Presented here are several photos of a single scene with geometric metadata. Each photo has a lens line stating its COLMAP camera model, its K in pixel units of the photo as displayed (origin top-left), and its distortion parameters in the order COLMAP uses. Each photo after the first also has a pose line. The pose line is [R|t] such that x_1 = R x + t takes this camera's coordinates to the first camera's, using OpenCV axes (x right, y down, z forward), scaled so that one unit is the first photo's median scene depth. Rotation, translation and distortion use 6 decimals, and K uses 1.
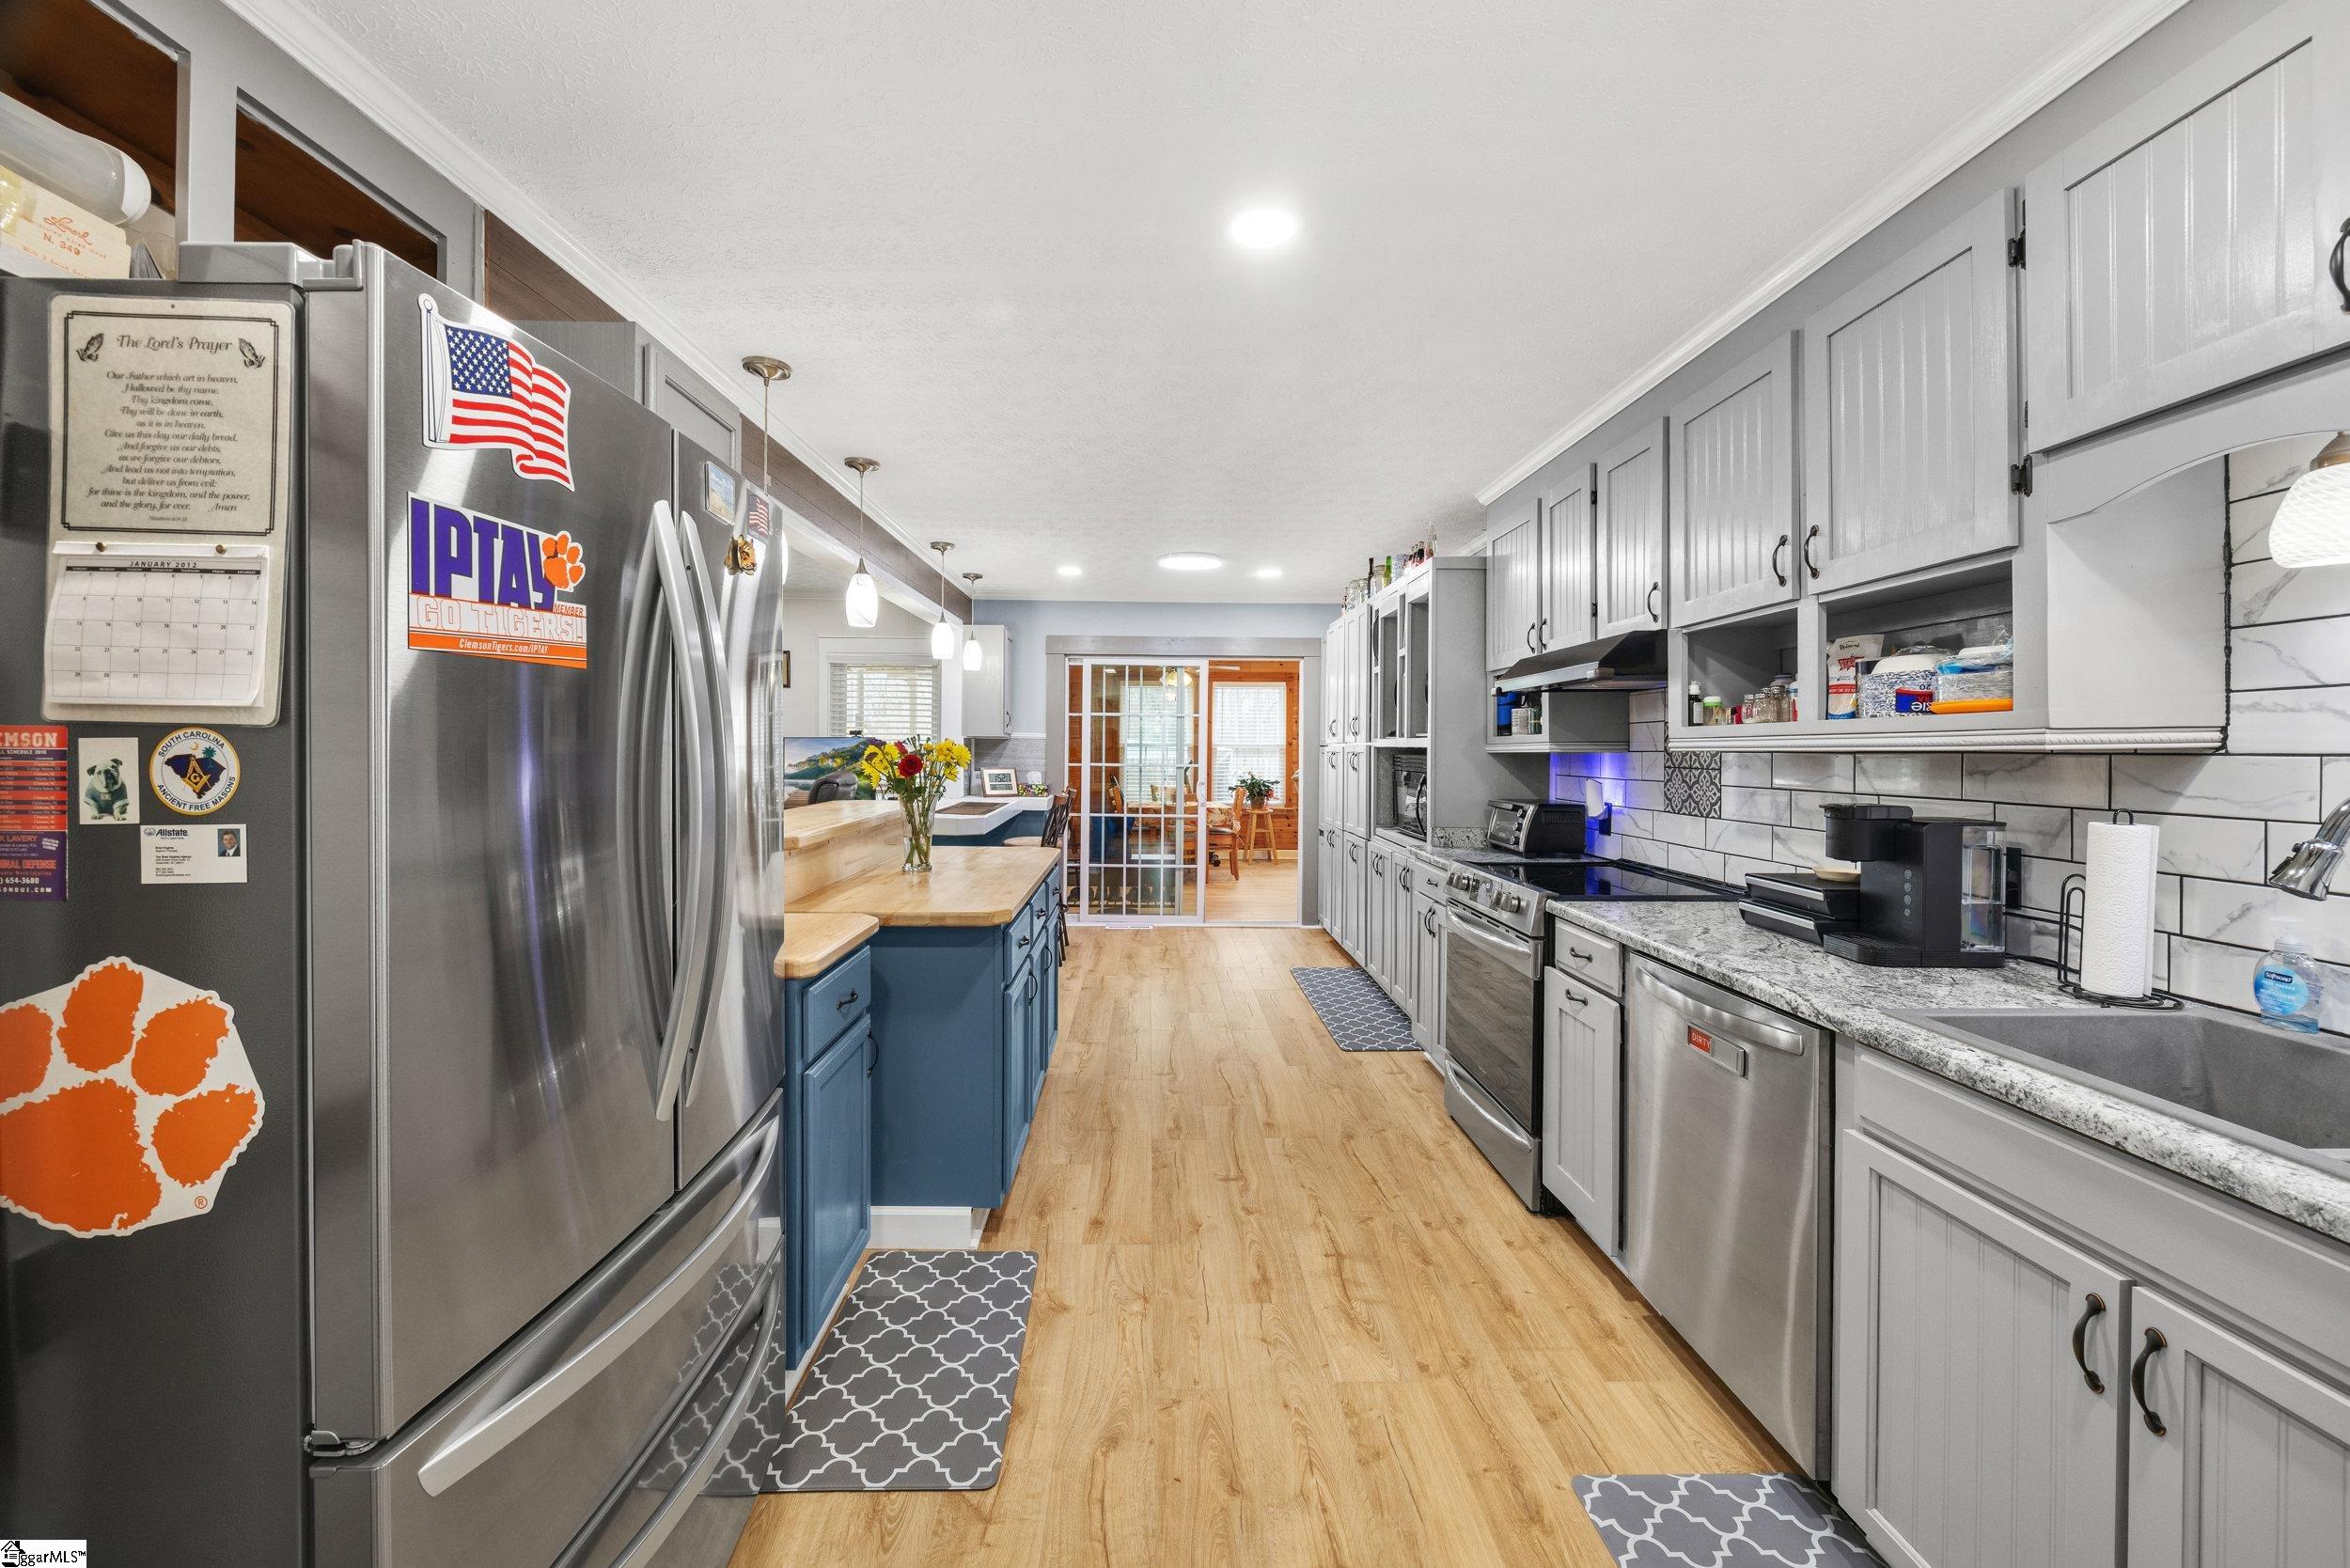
lens RADIAL K [[895.7, 0, 1177.6], [0, 895.7, 750.4], [0, 0, 1]] dist [0.000493, 0.000038]
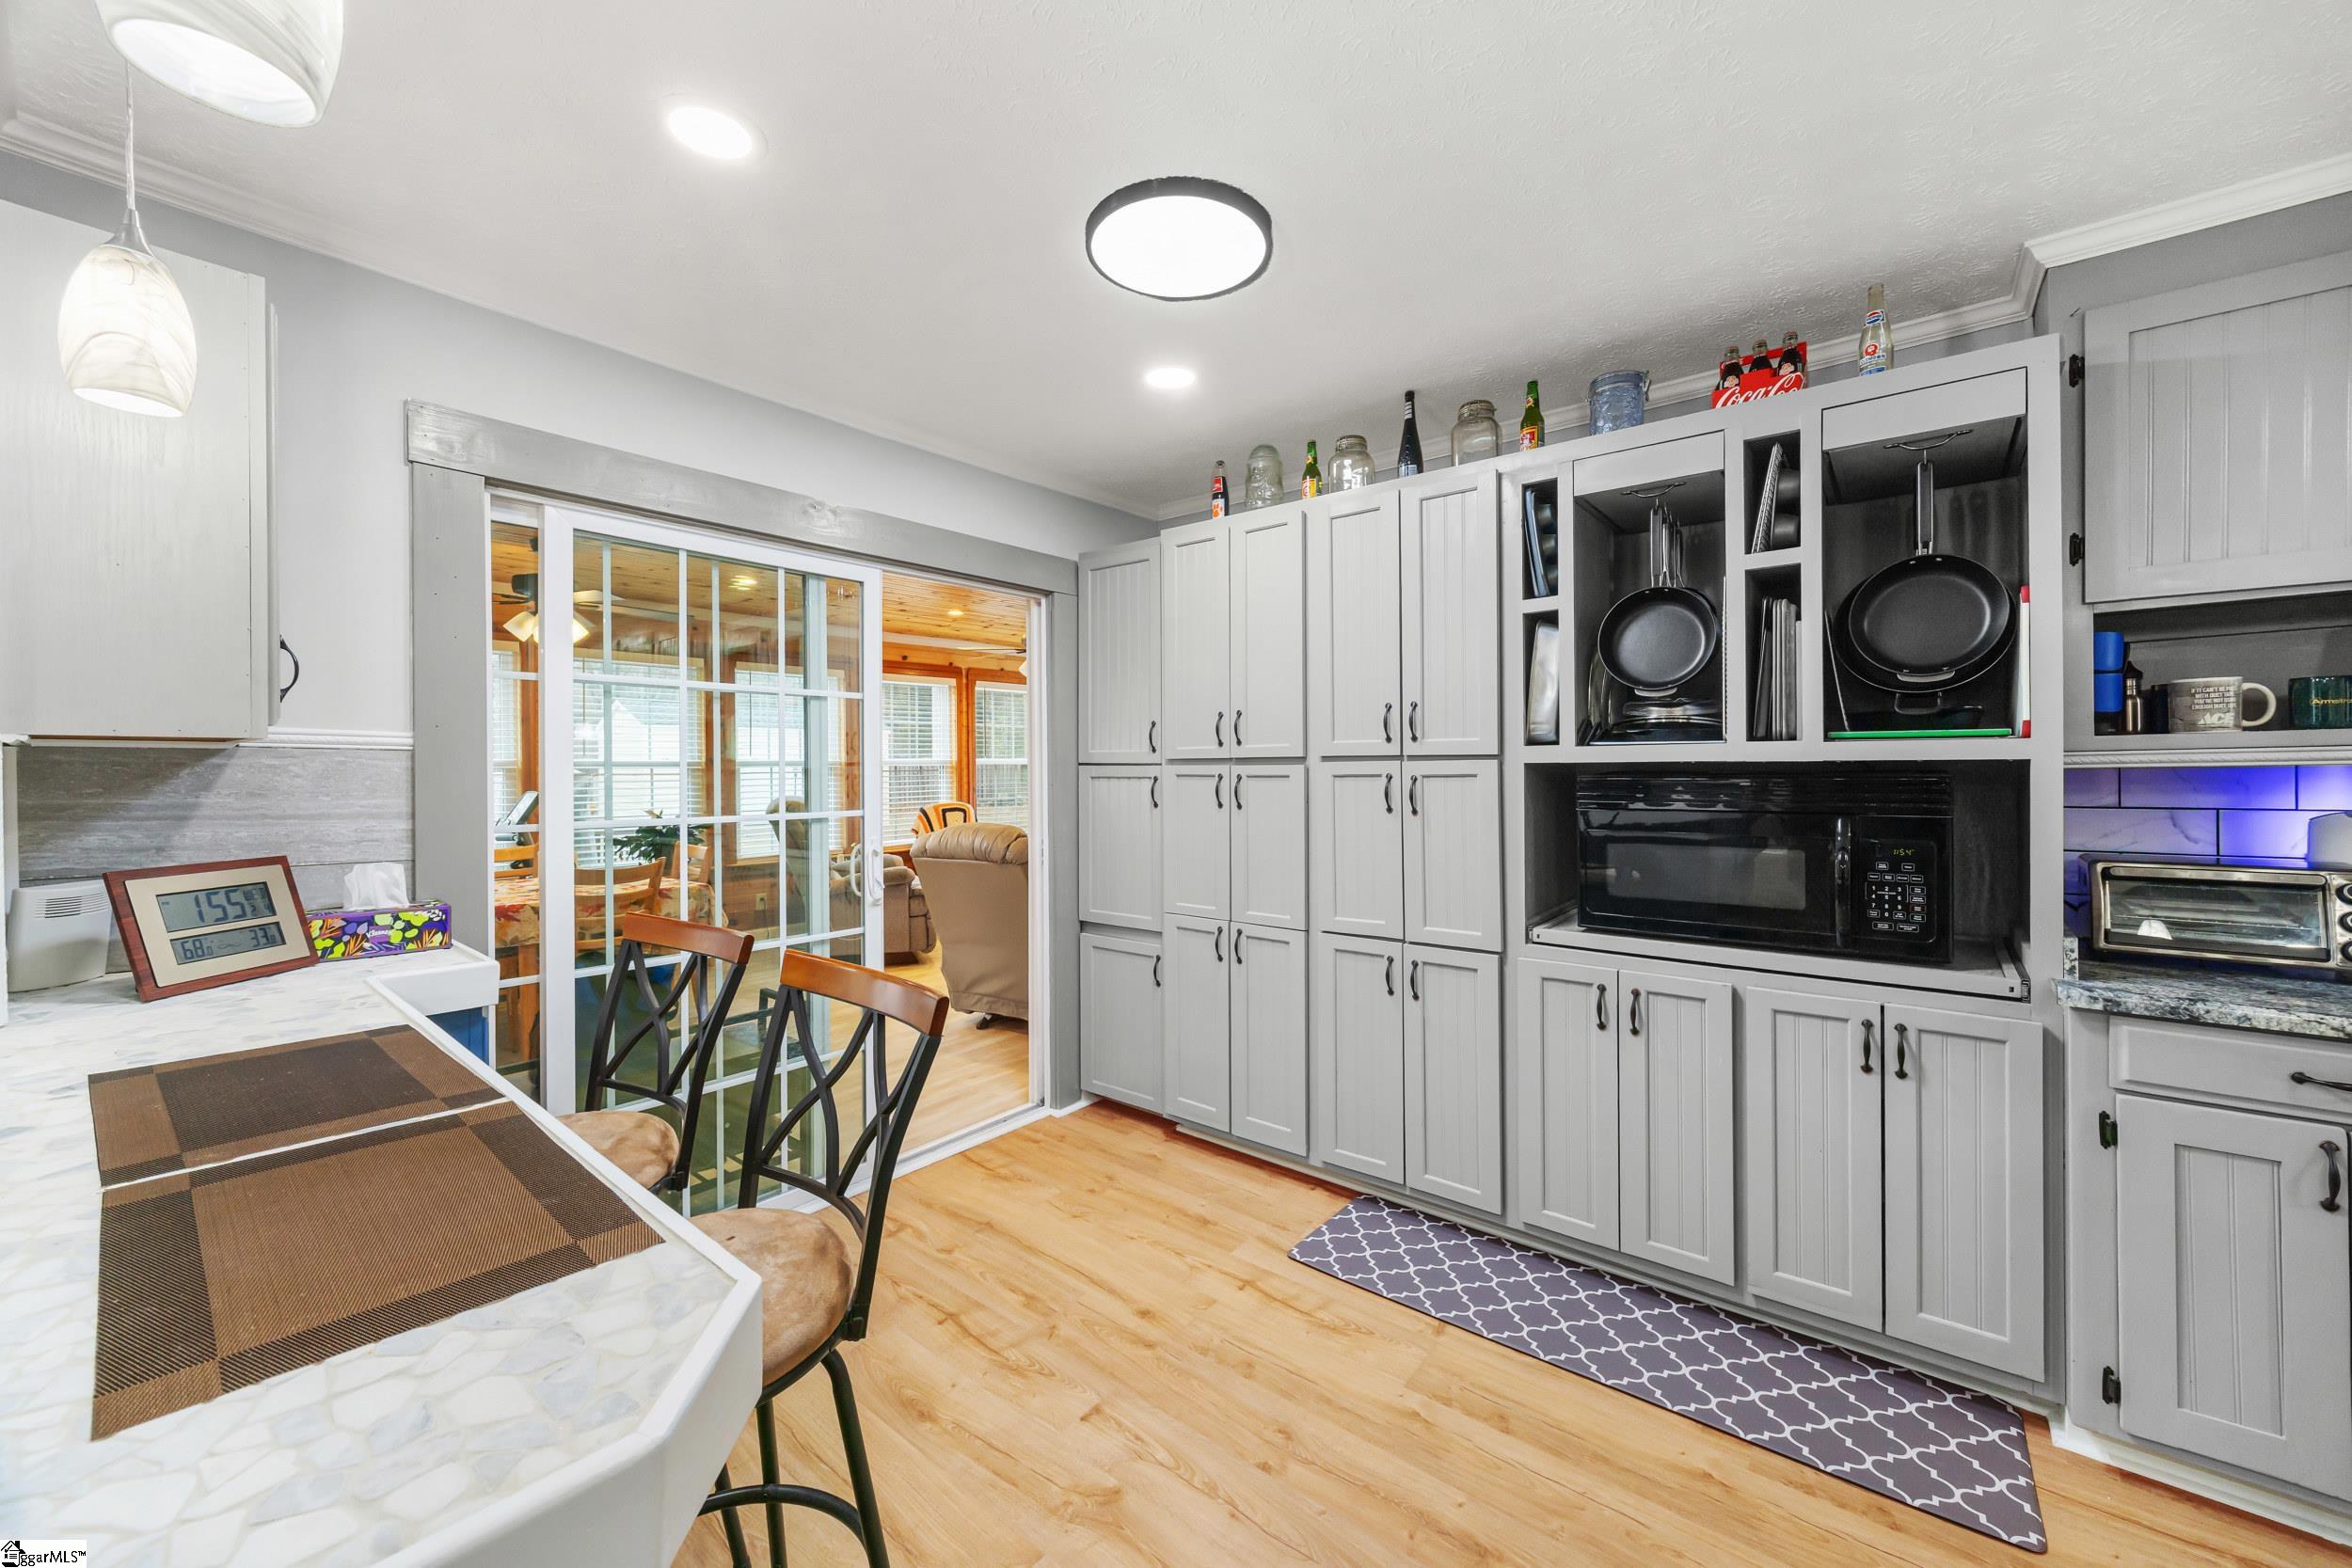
lens RADIAL K [[896.3, 0, 1174.5], [0, 896.3, 768.6], [0, 0, 1]] dist [0.000493, 0.000038]
pose [[0.660611, -0.016940, 0.750538, -0.210441], [0.013291, 0.999853, 0.010869, -0.006821], [-0.750611, 0.002795, 0.660738, 0.638757]]
